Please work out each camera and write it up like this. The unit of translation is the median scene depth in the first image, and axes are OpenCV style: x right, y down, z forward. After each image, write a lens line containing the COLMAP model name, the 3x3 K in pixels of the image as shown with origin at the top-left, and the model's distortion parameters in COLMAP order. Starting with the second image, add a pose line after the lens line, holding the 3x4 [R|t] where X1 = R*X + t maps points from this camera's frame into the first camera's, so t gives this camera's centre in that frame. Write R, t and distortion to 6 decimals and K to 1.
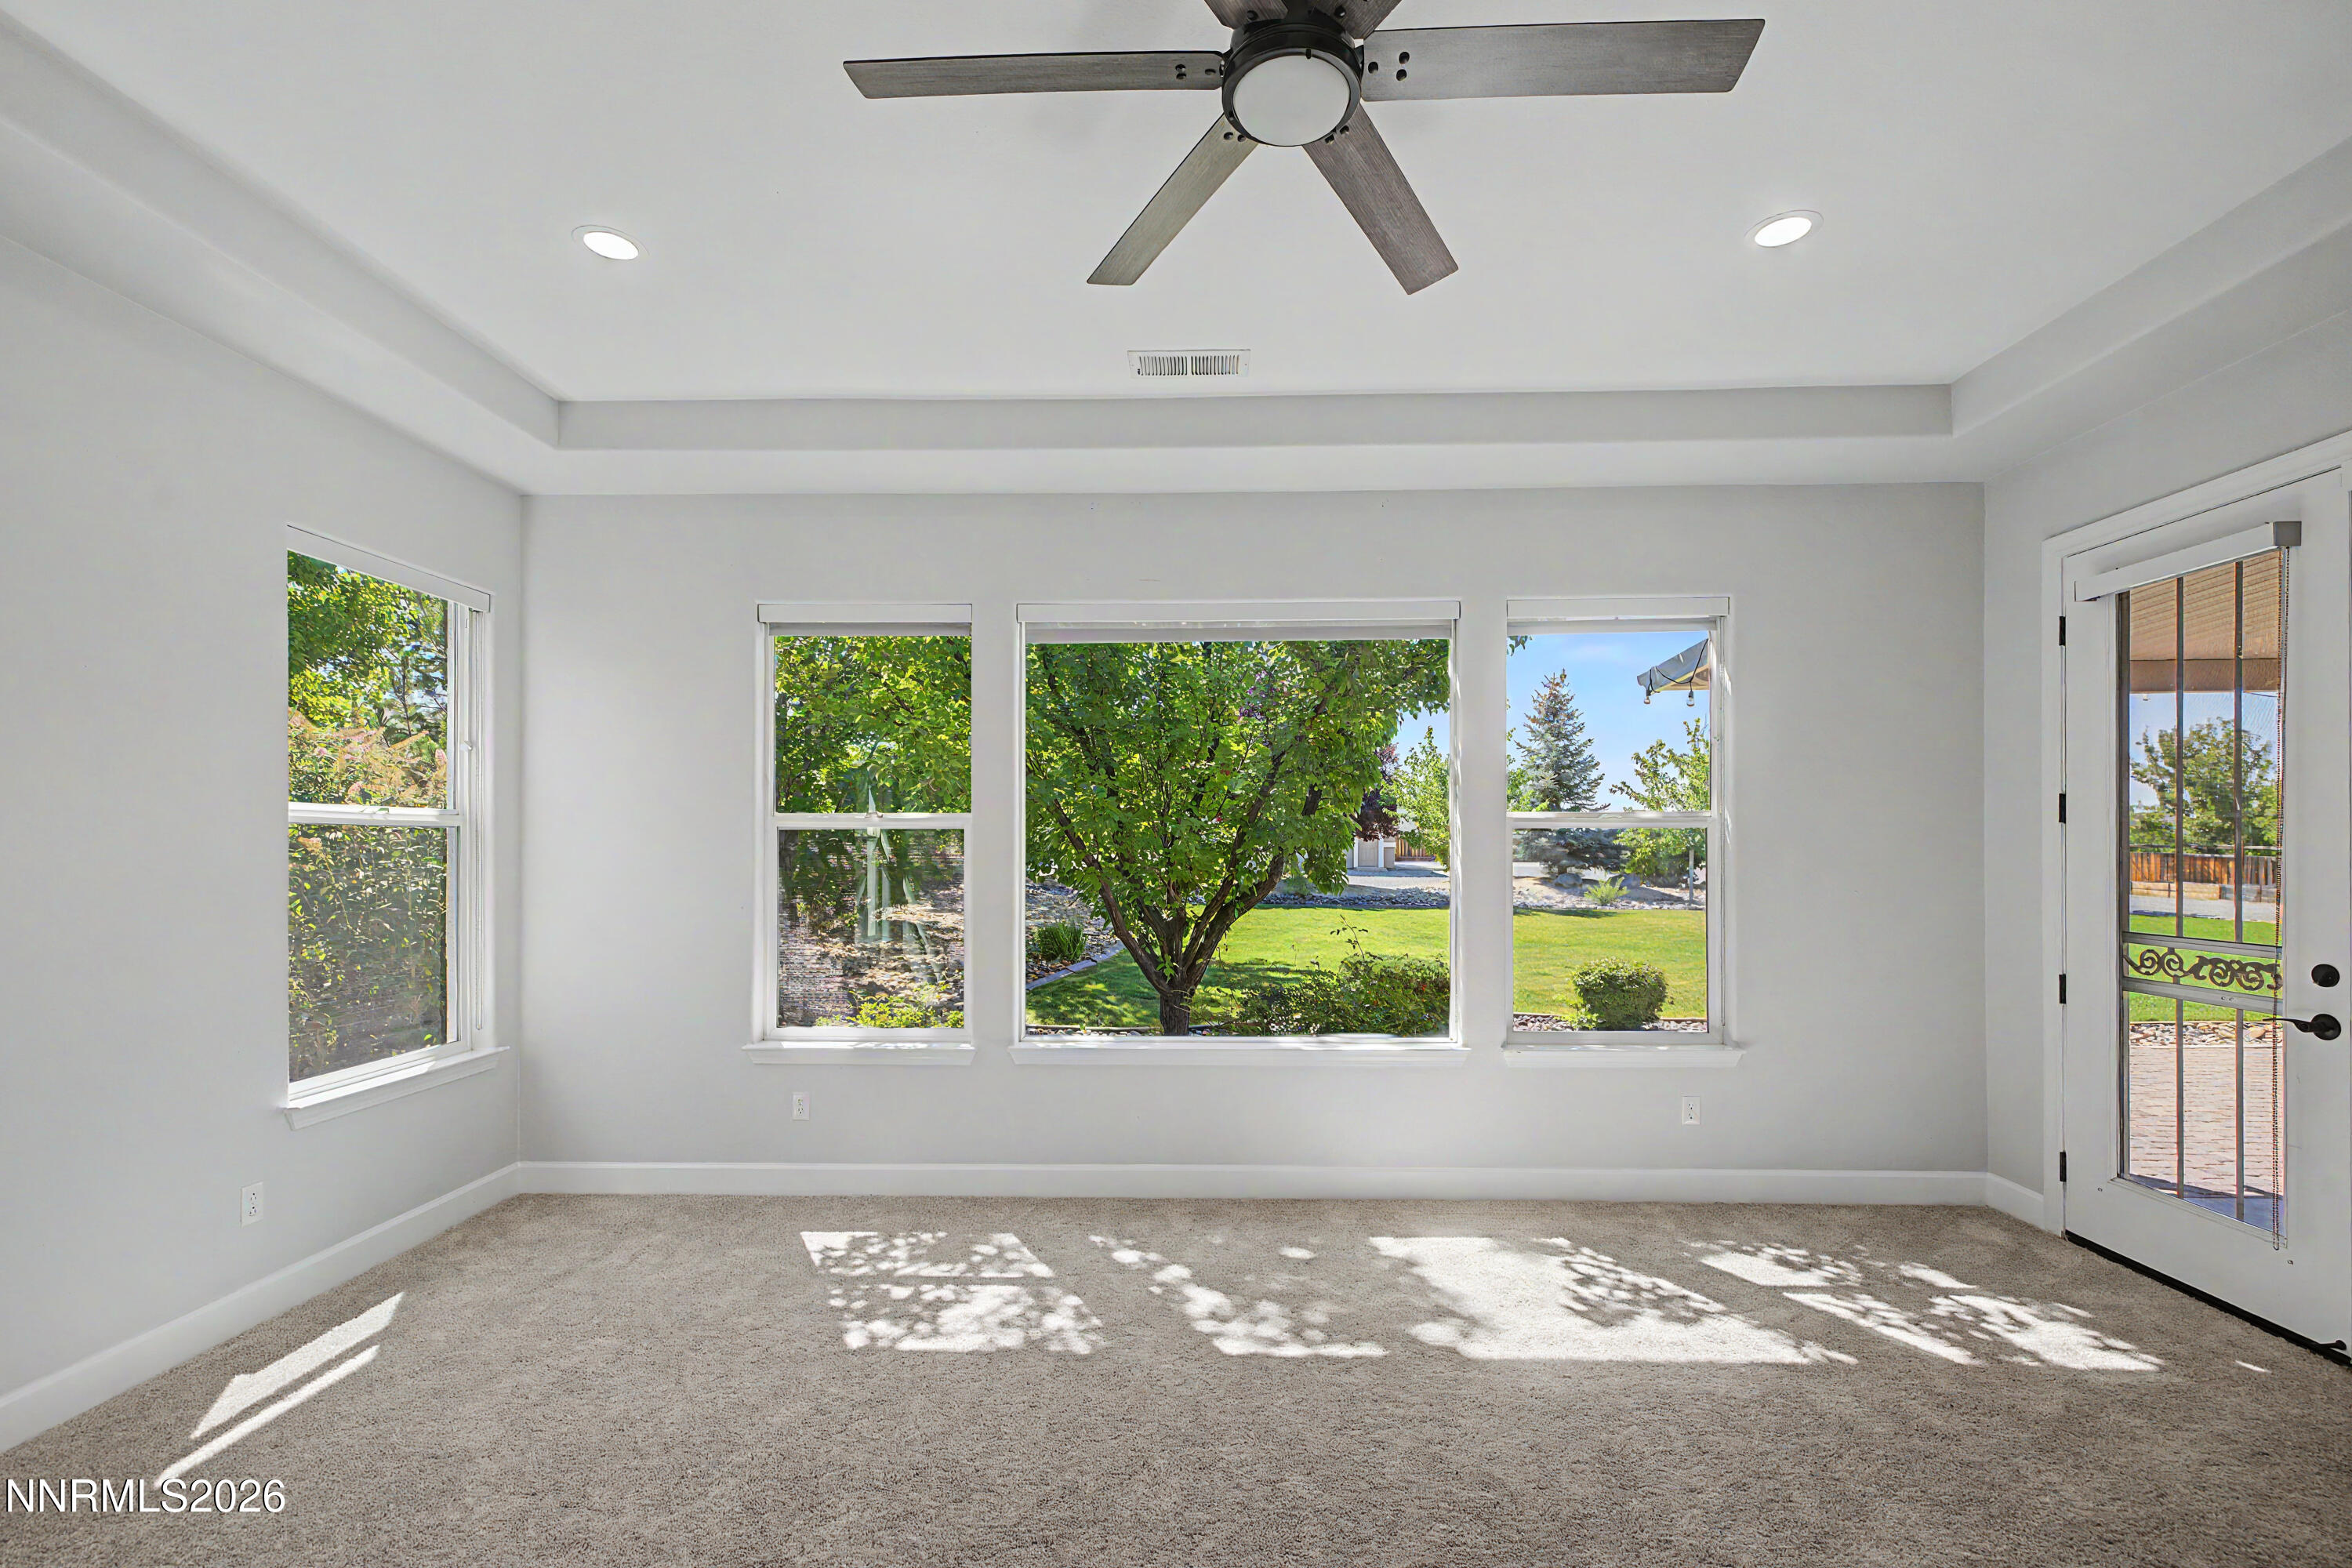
lens RADIAL K [[1028.7, 0, 1182.4], [0, 1028.7, 841.4], [0, 0, 1]] dist [0.004667, 0.000045]
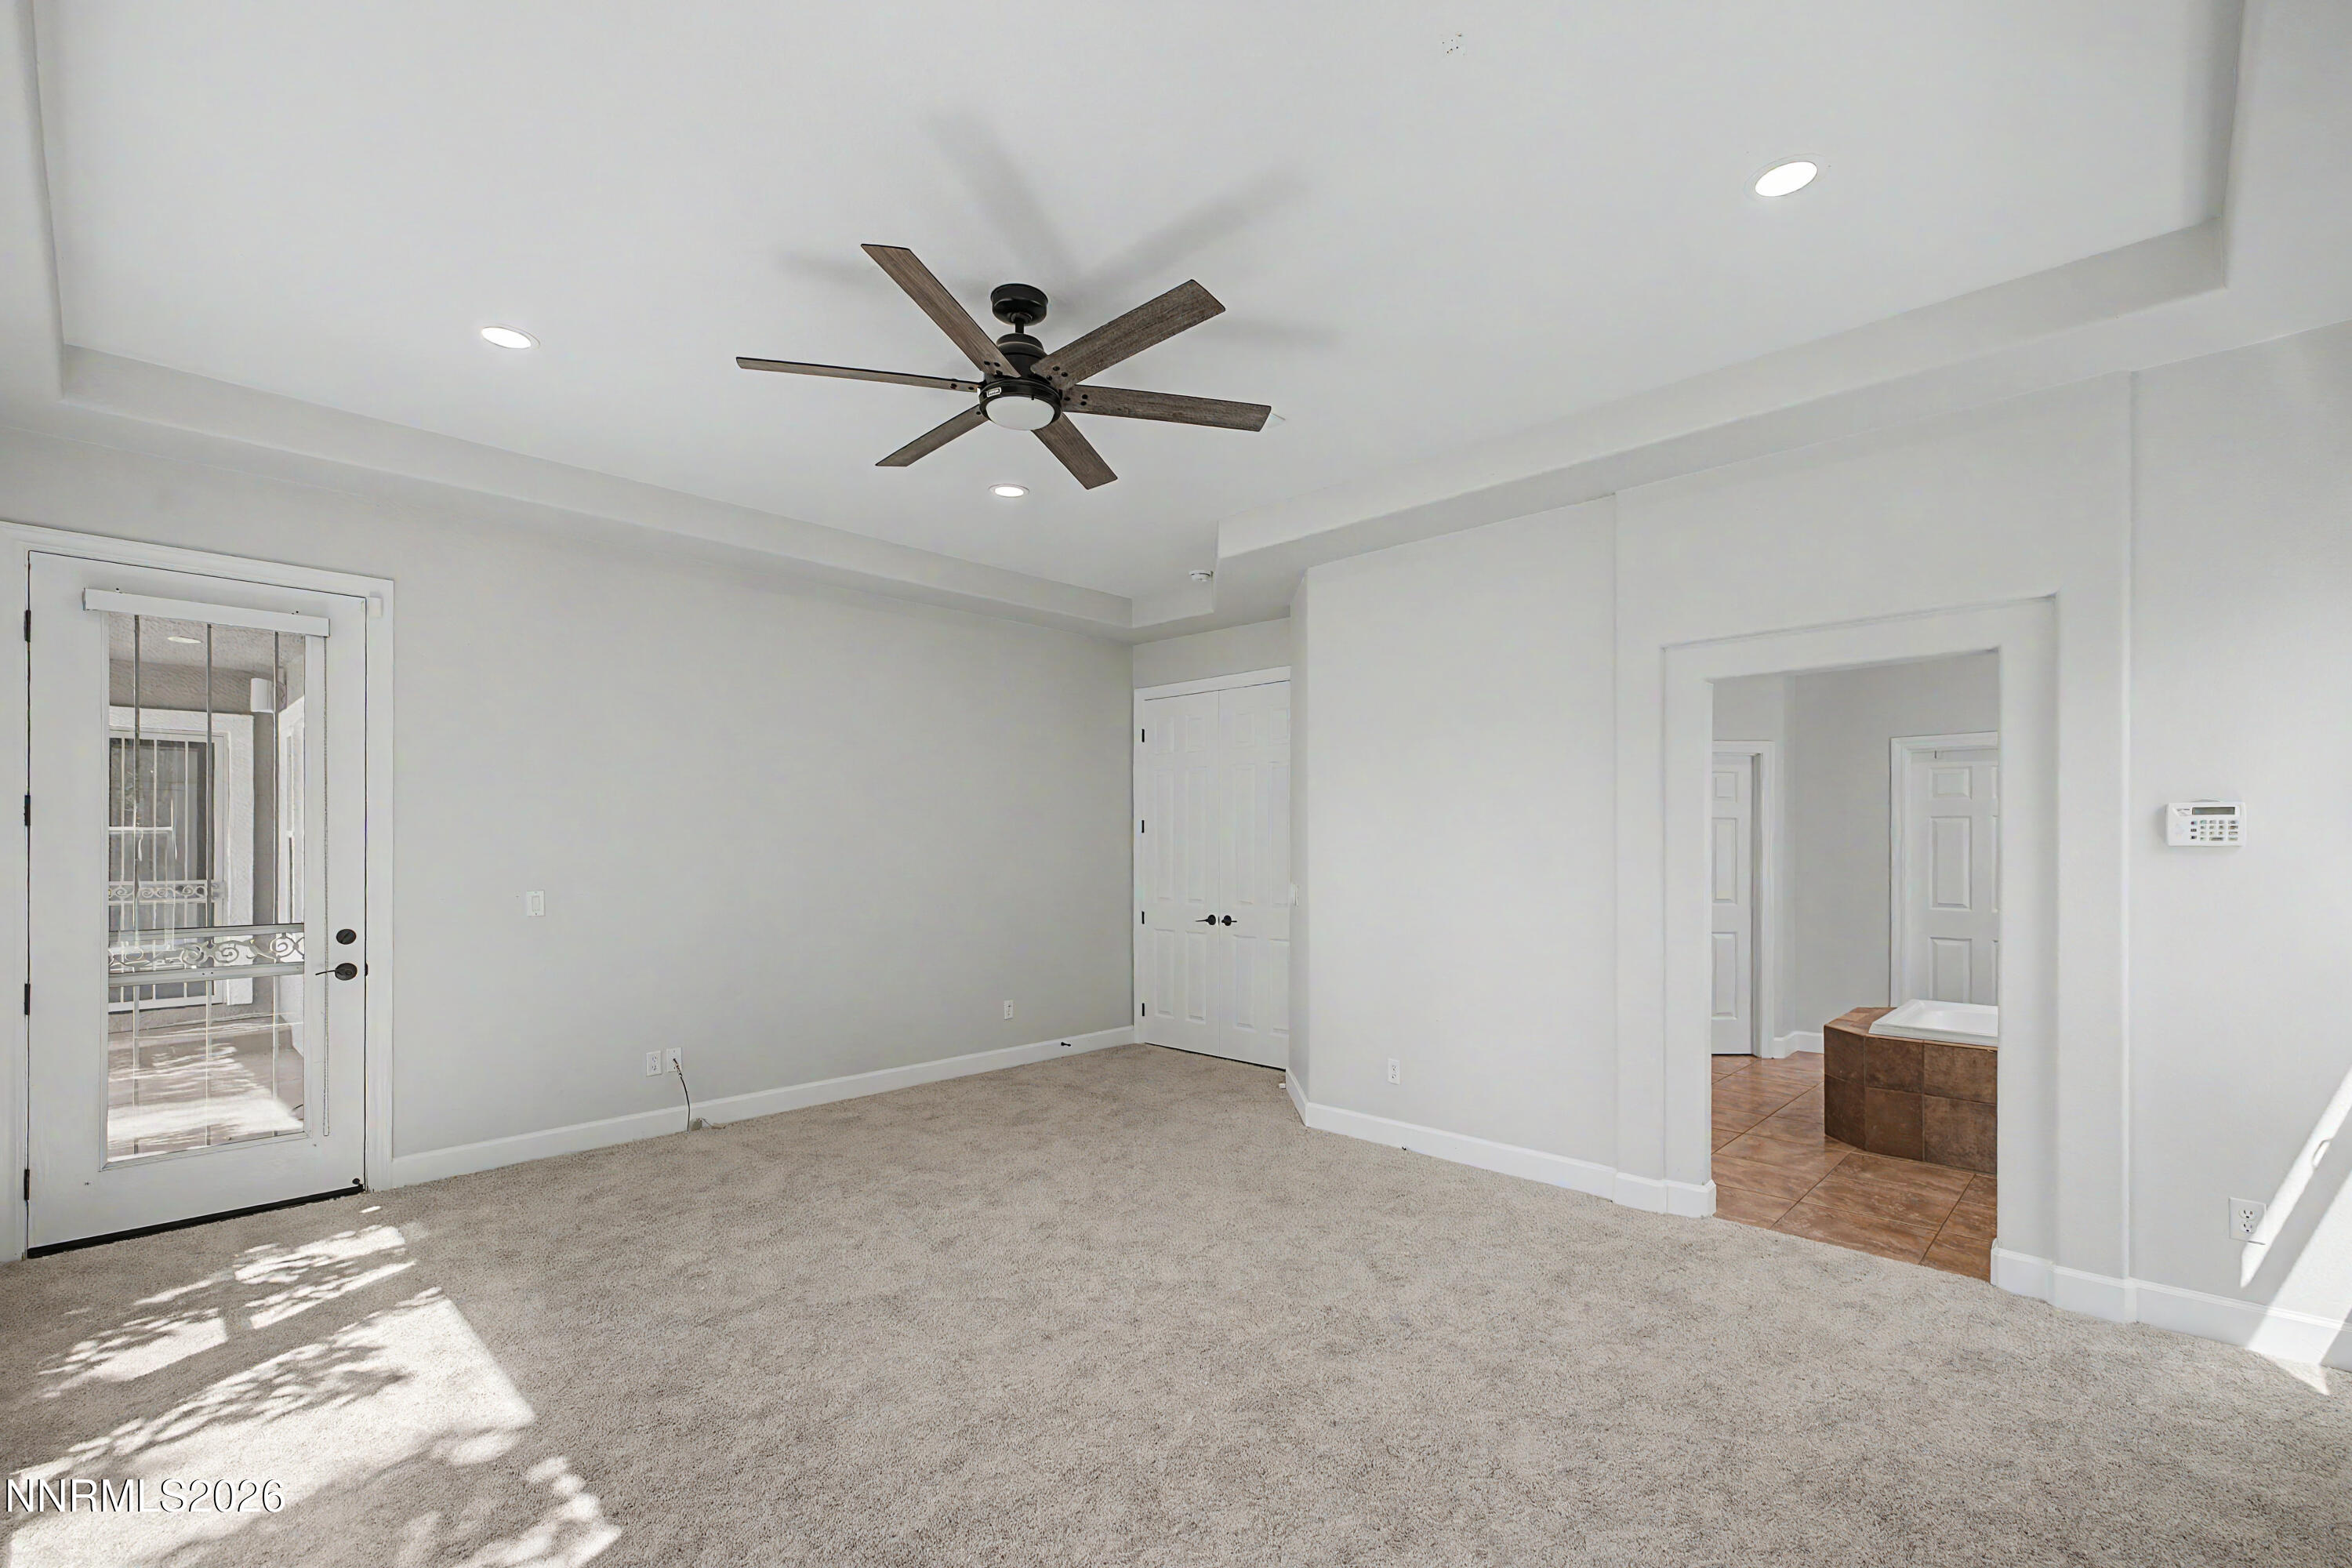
lens RADIAL K [[1028.7, 0, 1182.4], [0, 1028.7, 841.4], [0, 0, 1]] dist [0.004667, 0.000045]
pose [[-0.743560, 0.004387, 0.668654, -0.624445], [-0.000140, 0.999977, -0.006717, 0.002222], [-0.668669, -0.005089, -0.743543, 1.060098]]
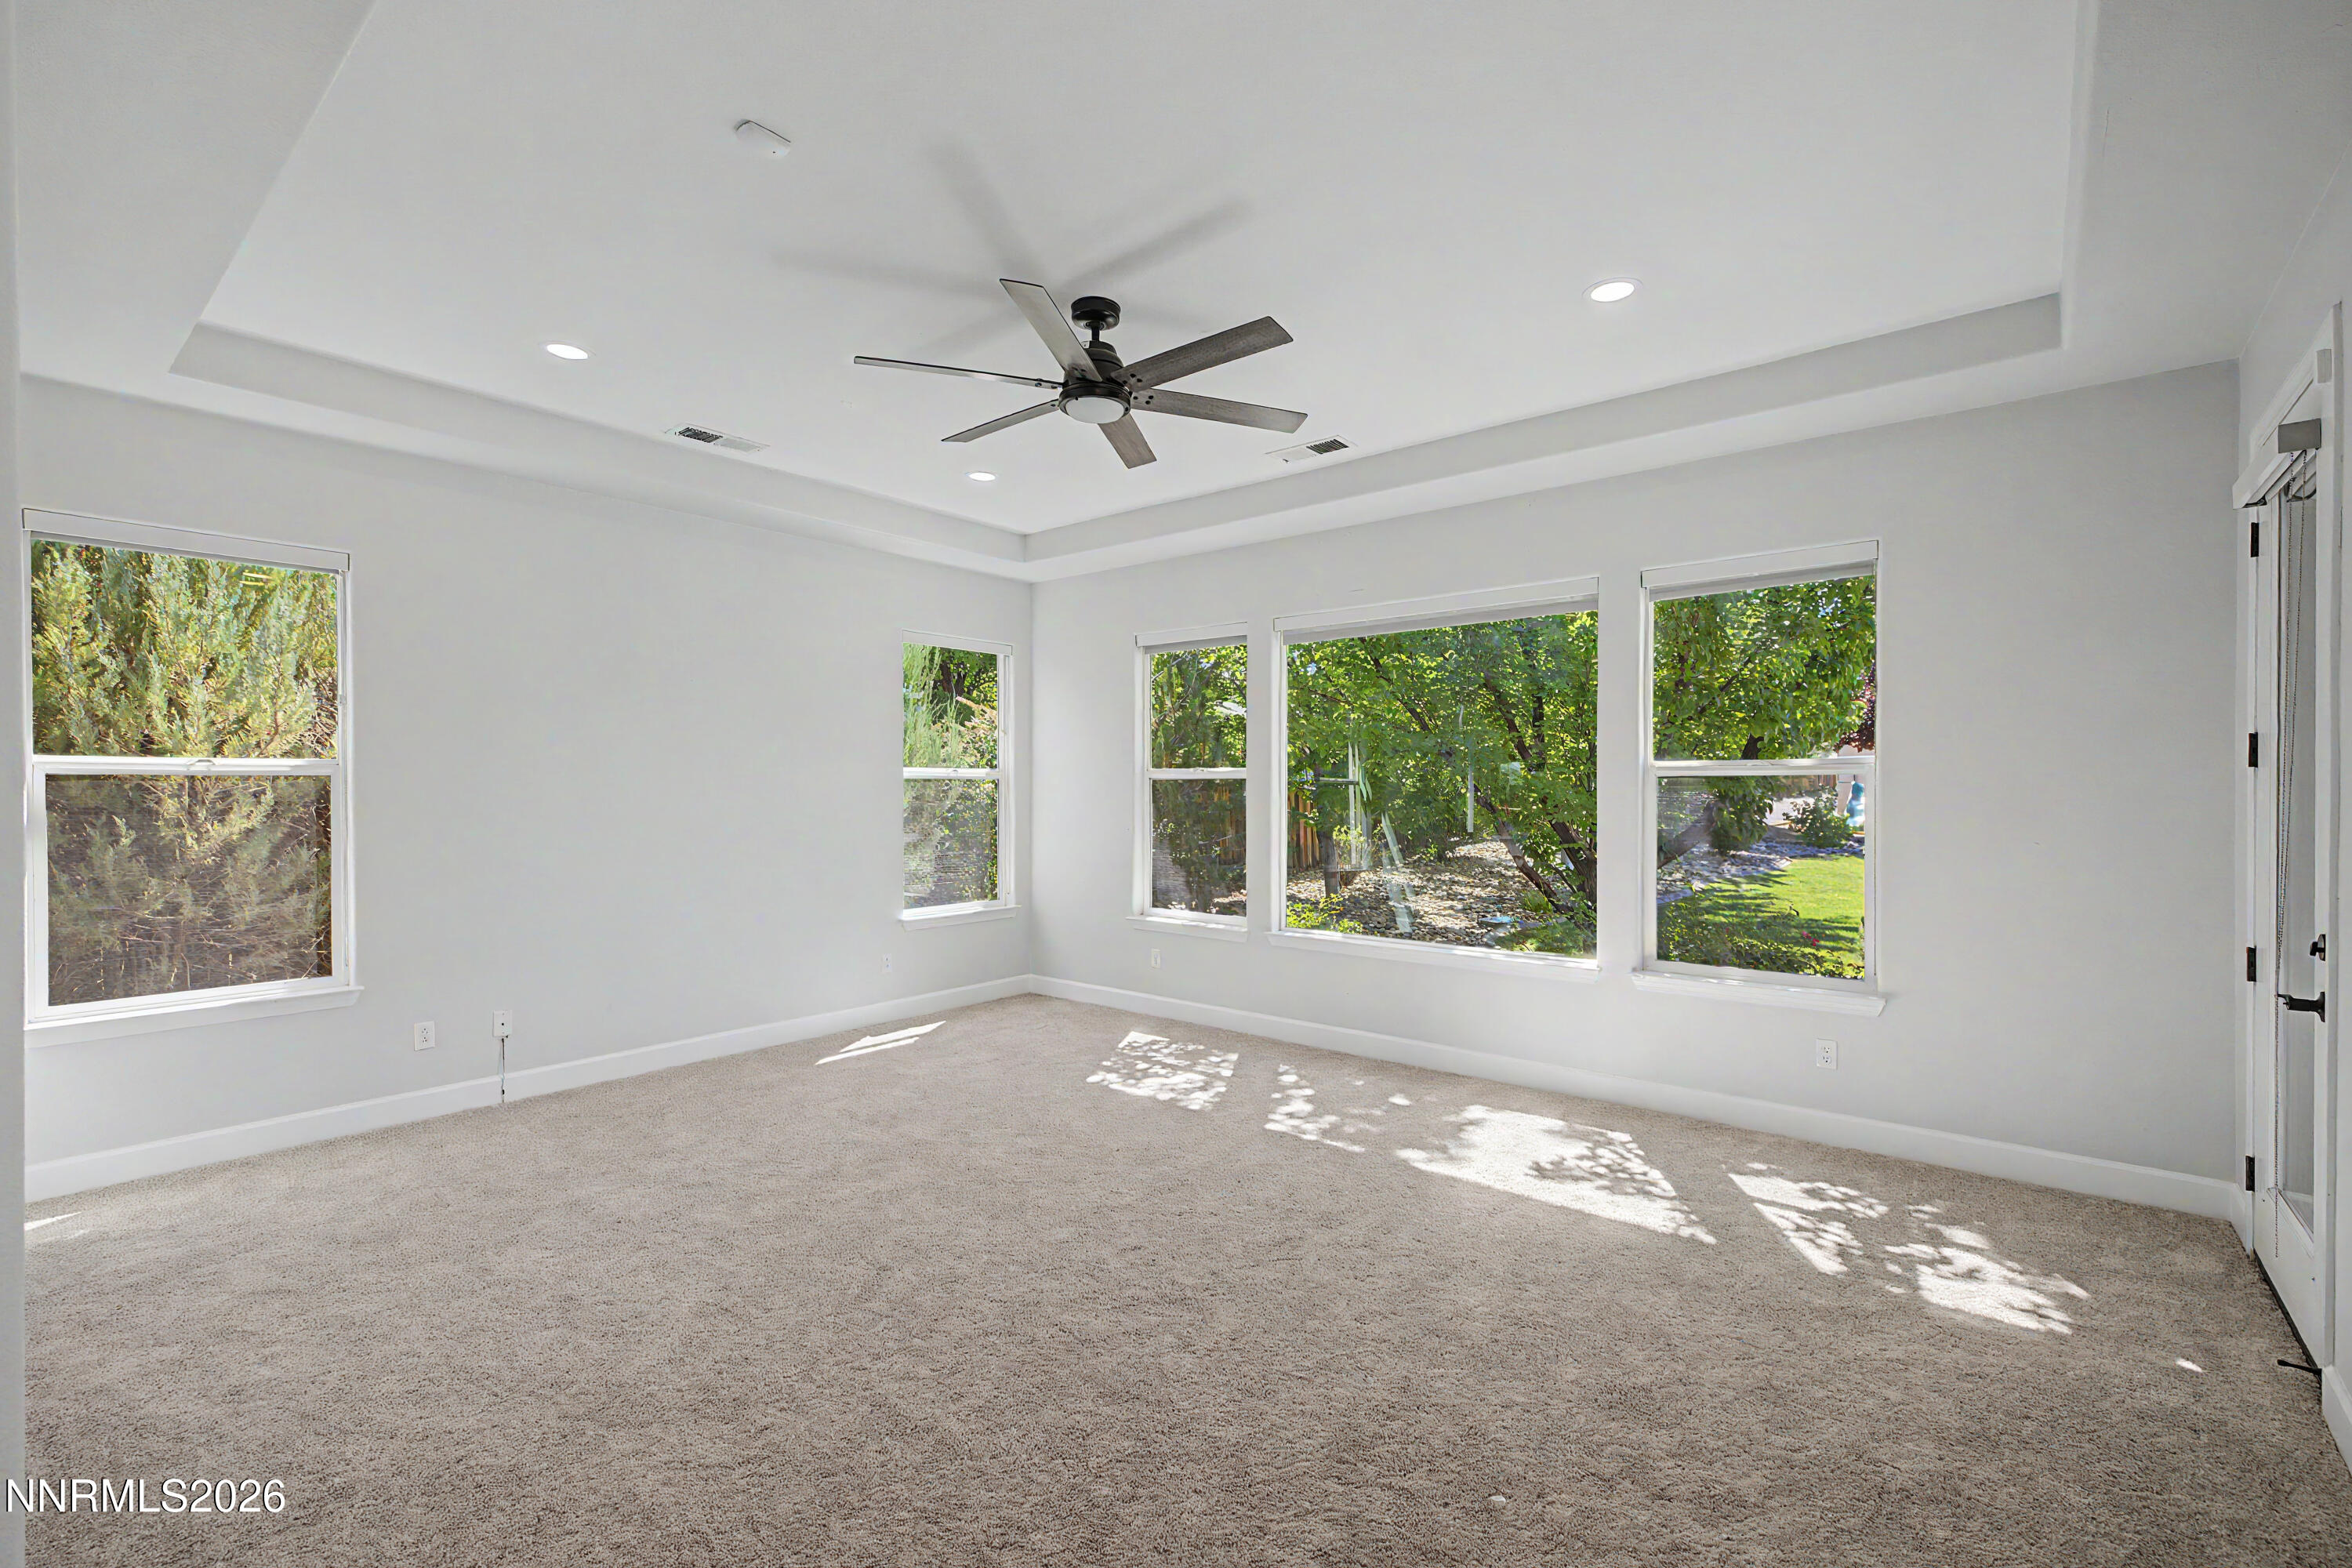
lens RADIAL K [[1003.4, 0, 1203.8], [0, 1003.4, 793.7], [0, 0, 1]] dist [-0.001884, -0.000038]
pose [[0.798485, 0.007074, -0.601973, 0.700732], [-0.003843, 0.999970, 0.006653, -0.000106], [0.602003, -0.002999, 0.798488, -0.183308]]
